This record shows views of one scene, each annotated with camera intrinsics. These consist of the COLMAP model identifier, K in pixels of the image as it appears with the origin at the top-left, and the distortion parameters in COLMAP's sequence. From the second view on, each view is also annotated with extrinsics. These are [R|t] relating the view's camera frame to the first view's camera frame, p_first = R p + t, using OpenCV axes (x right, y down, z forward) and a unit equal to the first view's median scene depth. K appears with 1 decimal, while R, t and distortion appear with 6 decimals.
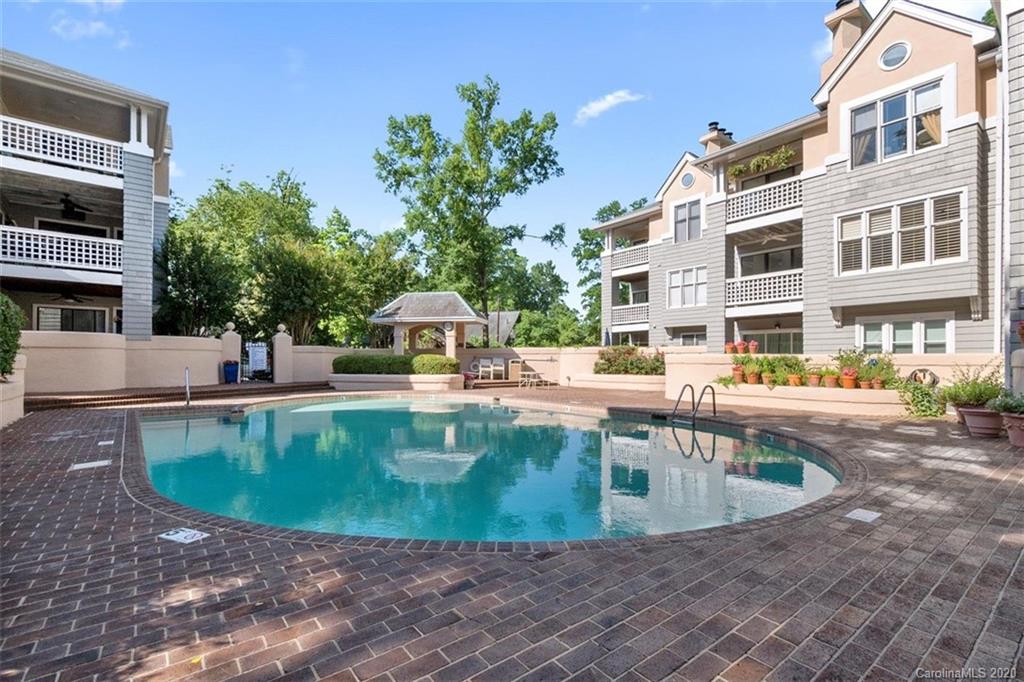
lens RADIAL K [[459.0, 0, 518.3], [0, 459.0, 340.5], [0, 0, 1]] dist [0.001194, -0.000220]
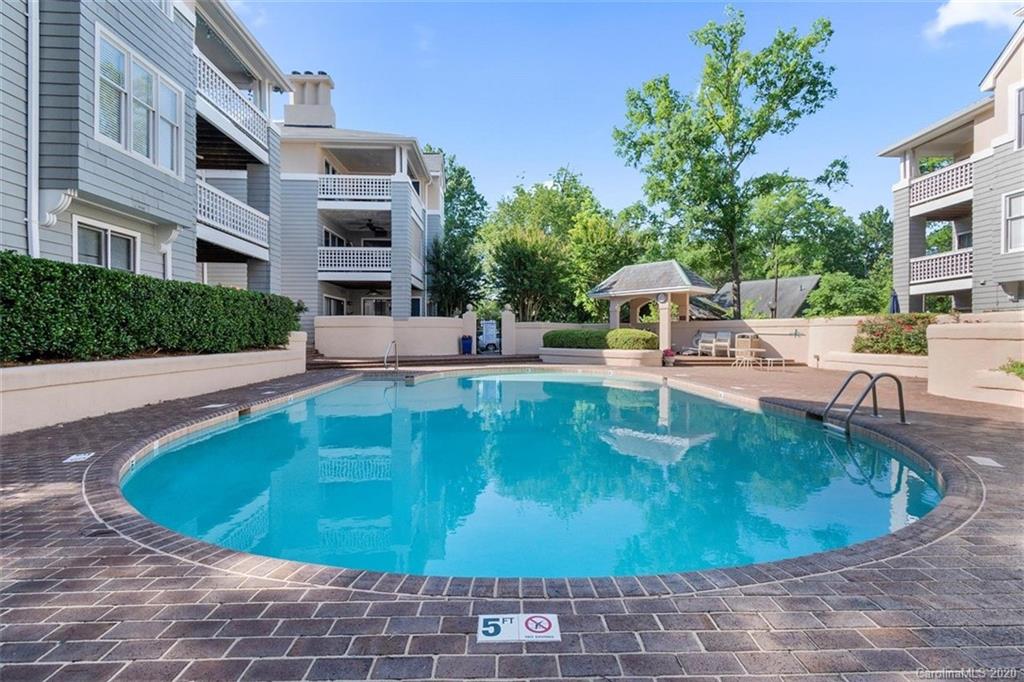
lens RADIAL K [[451.5, 0, 506.3], [0, 451.5, 325.7], [0, 0, 1]] dist [0.000060, 0.000029]
pose [[0.806456, -0.014682, -0.591112, 0.133146], [0.027998, 0.999519, 0.013372, 0.003644], [0.590631, -0.027334, 0.806479, 0.074534]]
